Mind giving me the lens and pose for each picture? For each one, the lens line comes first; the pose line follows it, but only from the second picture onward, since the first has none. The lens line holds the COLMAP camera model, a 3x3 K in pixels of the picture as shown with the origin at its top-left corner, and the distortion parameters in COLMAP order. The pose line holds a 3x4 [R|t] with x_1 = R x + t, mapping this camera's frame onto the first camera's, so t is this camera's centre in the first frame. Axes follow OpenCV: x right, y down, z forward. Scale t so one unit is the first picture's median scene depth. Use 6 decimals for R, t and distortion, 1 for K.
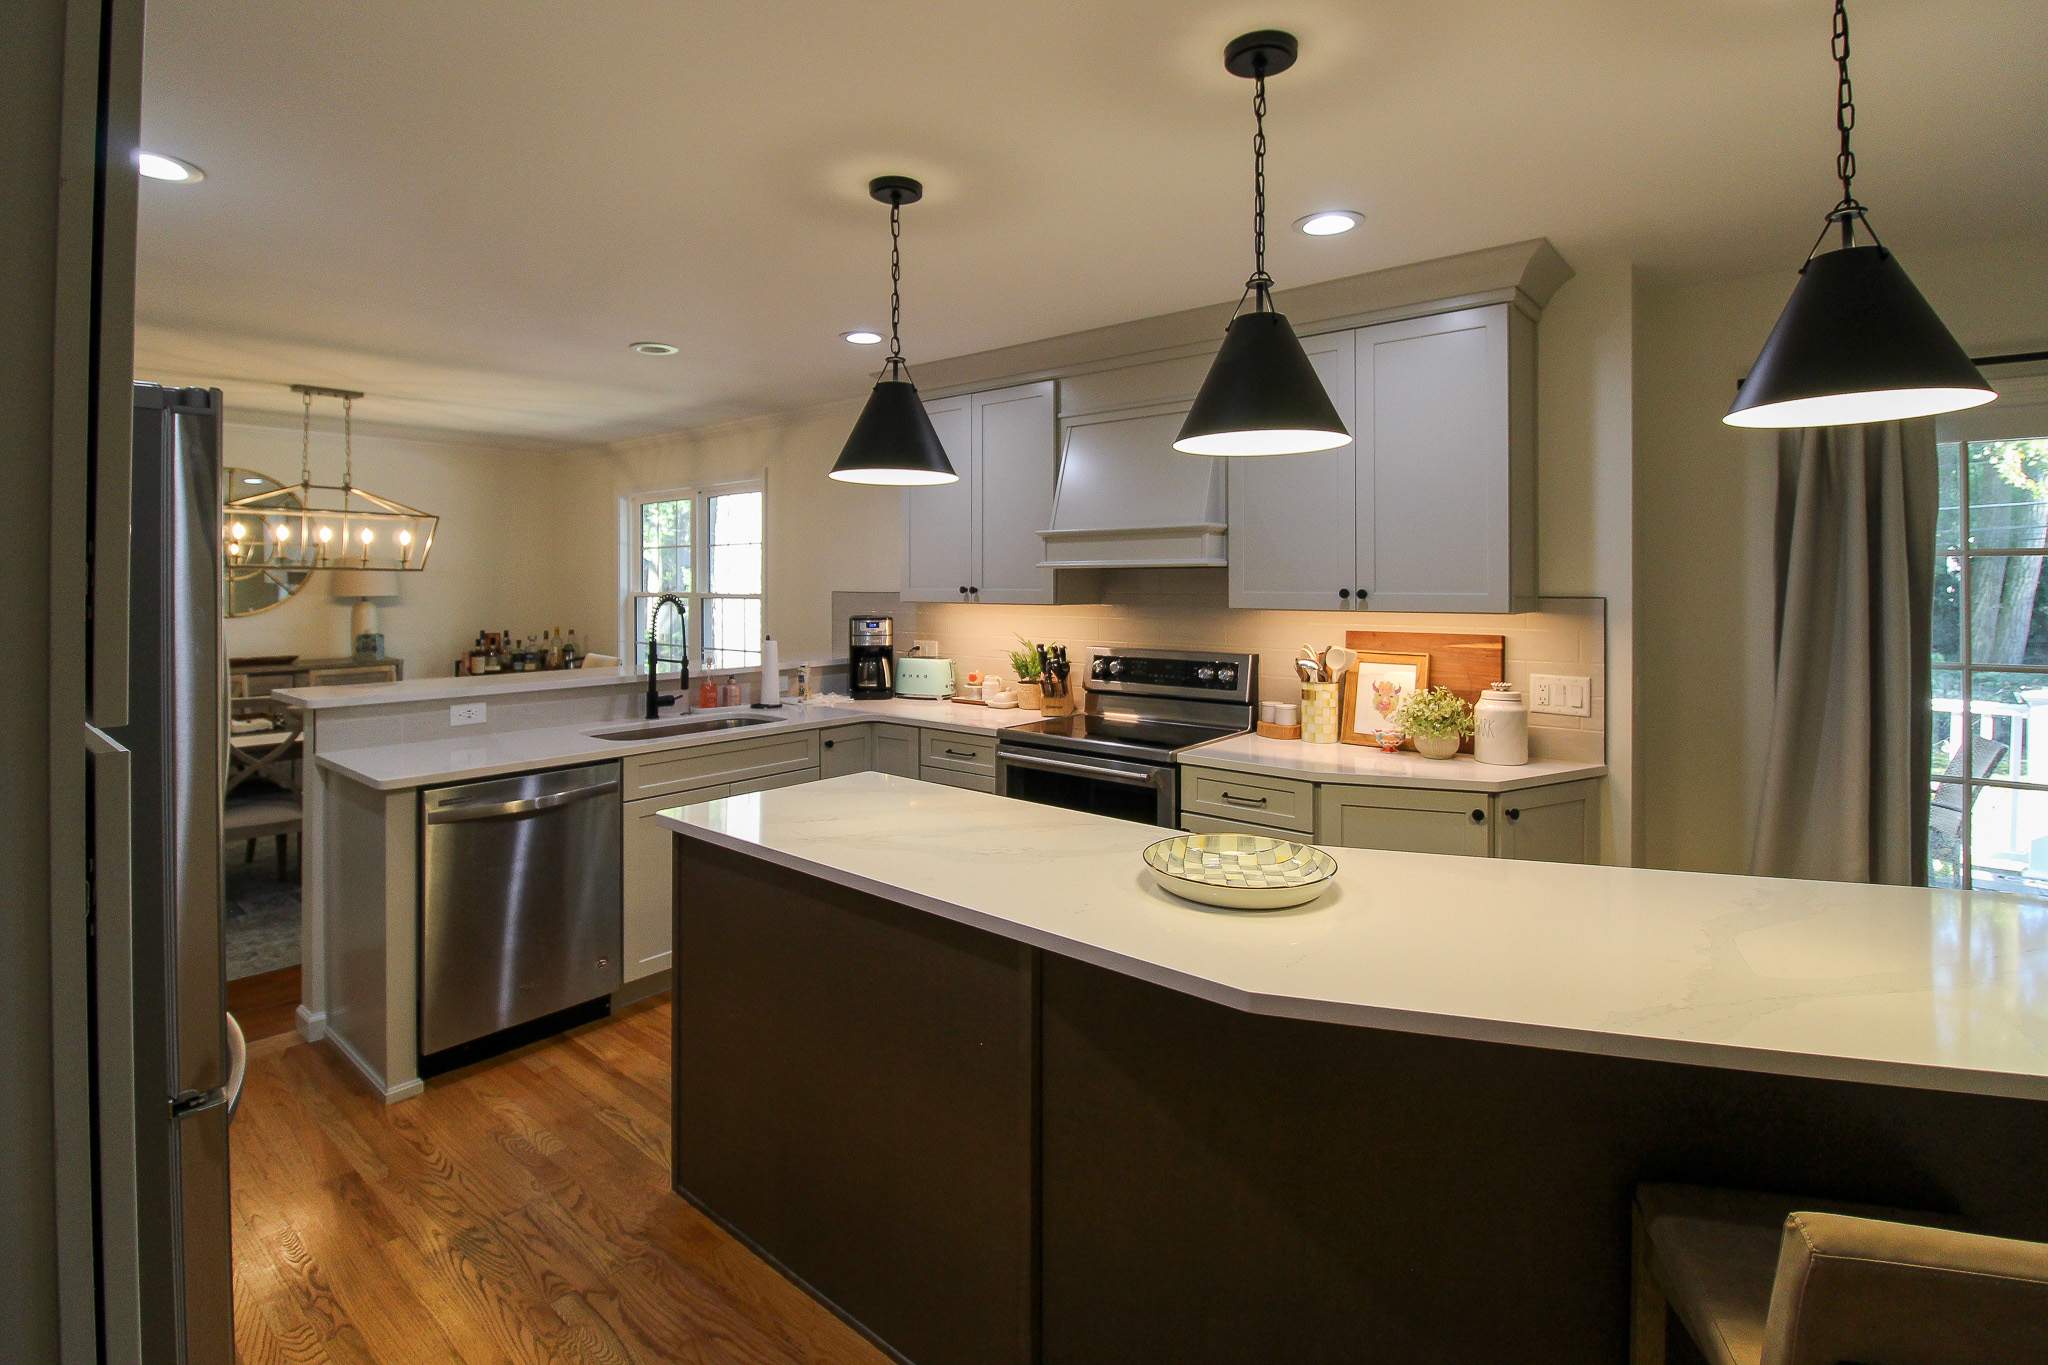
lens RADIAL K [[981.0, 0, 1012.9], [0, 981.0, 576.9], [0, 0, 1]] dist [-0.003308, -0.001478]
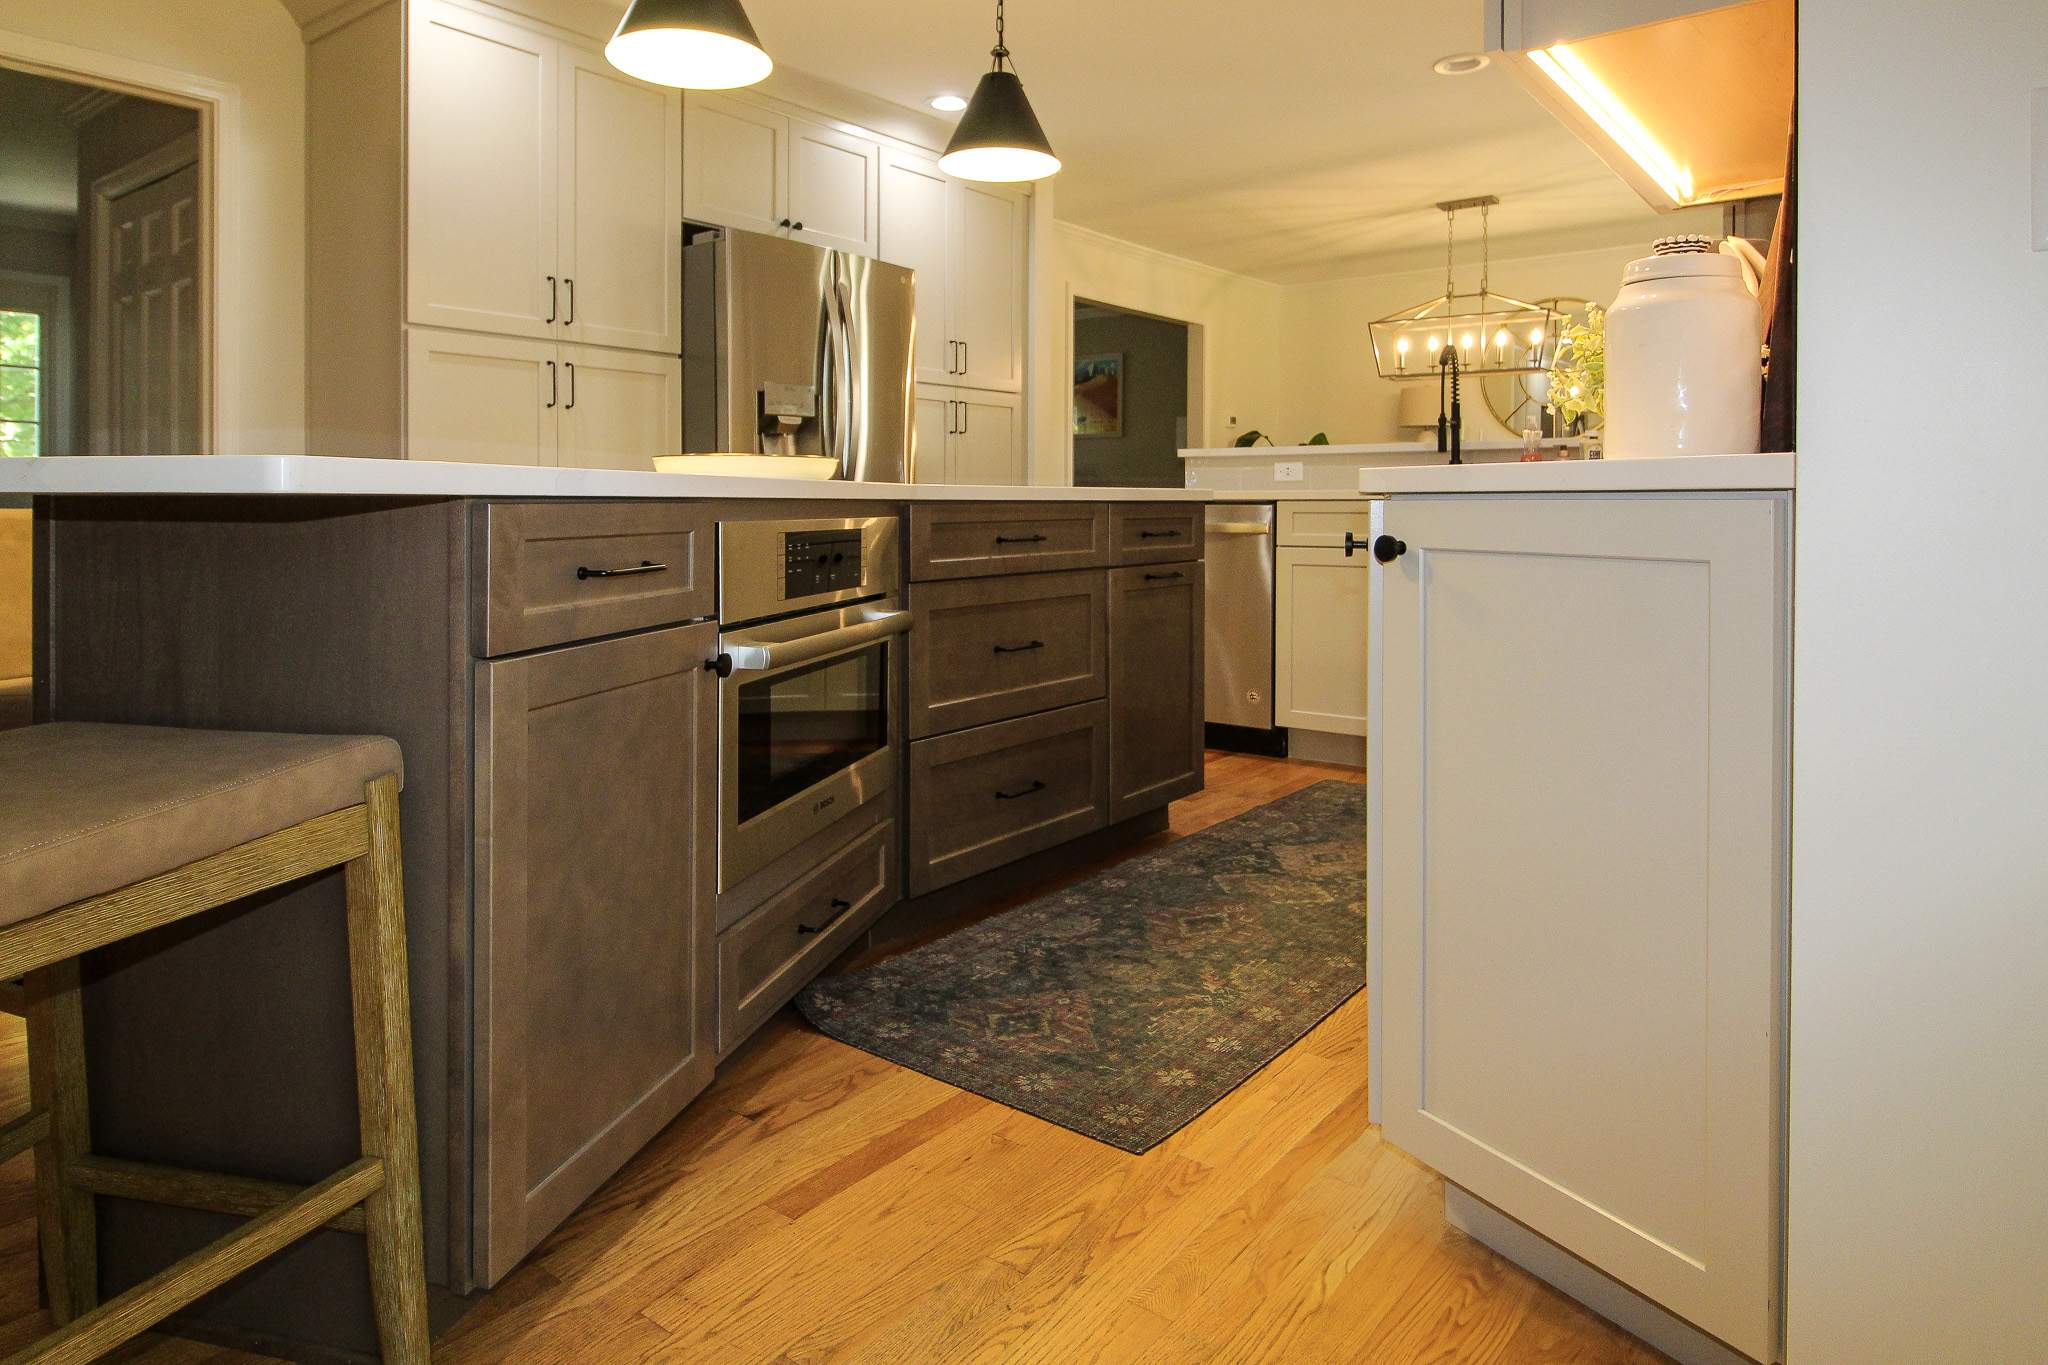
lens RADIAL K [[1213.0, 0, 1006.6], [0, 1213.0, 513.4], [0, 0, 1]] dist [-0.003514, -0.002643]
pose [[0.041282, 0.013267, -0.999059, 0.765843], [0.002312, 0.999908, 0.013374, 0.163923], [0.999145, -0.002862, 0.041248, 0.612334]]
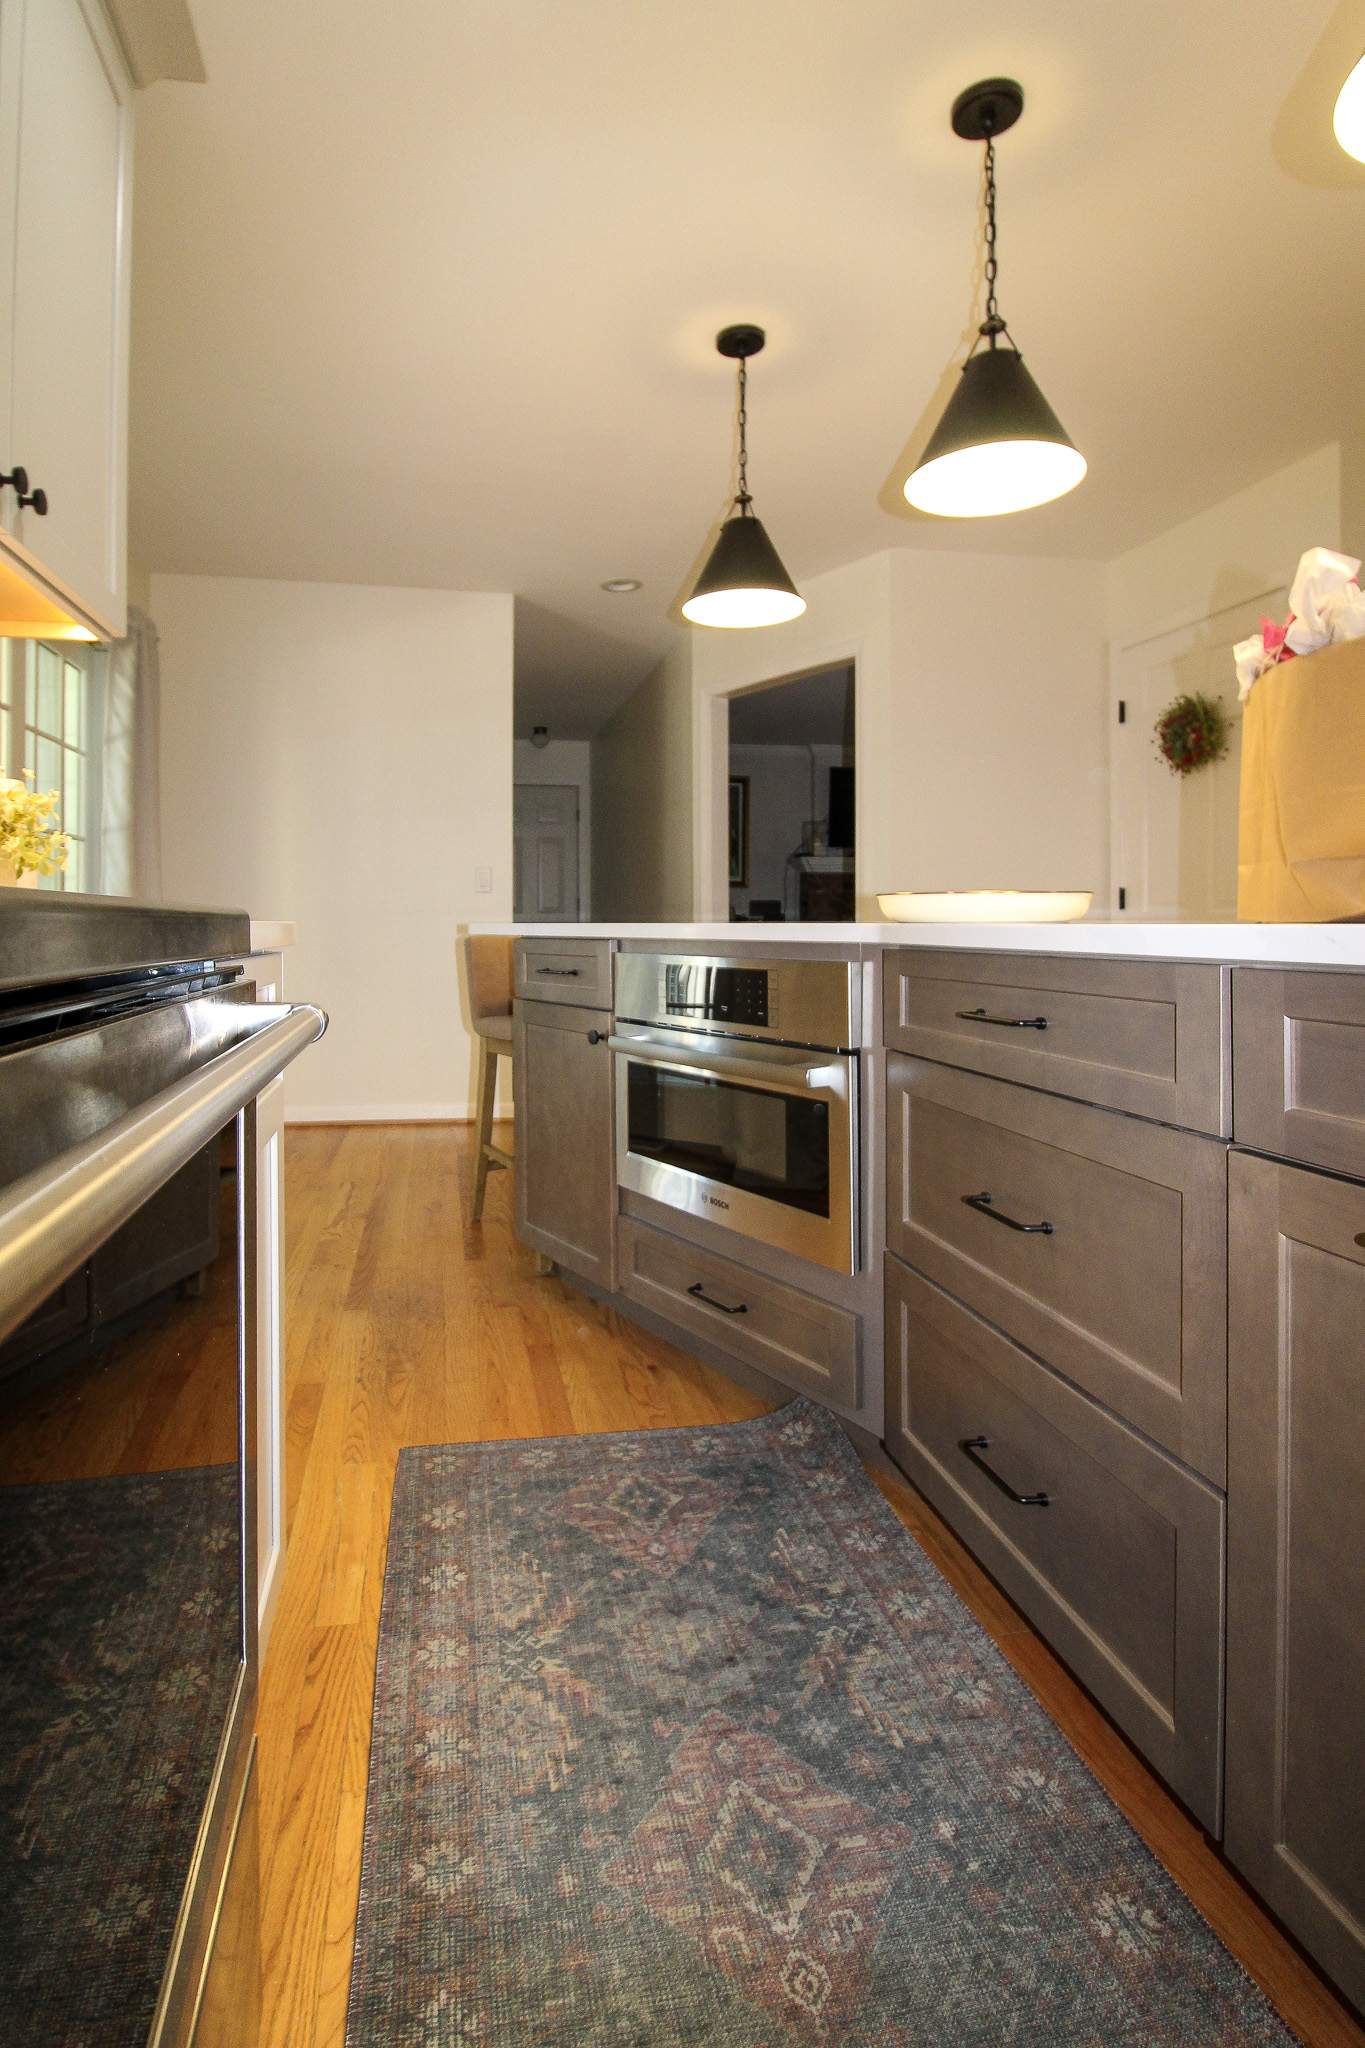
lens RADIAL K [[1021.7, 0, 606.2], [0, 1021.7, 938.8], [0, 0, 1]] dist [0.001299, -0.013865]
pose [[-0.765823, -0.003434, 0.643043, -0.057932], [0.000609, 0.999981, 0.006066, 0.163170], [-0.643052, 0.005037, -0.765806, 0.984419]]
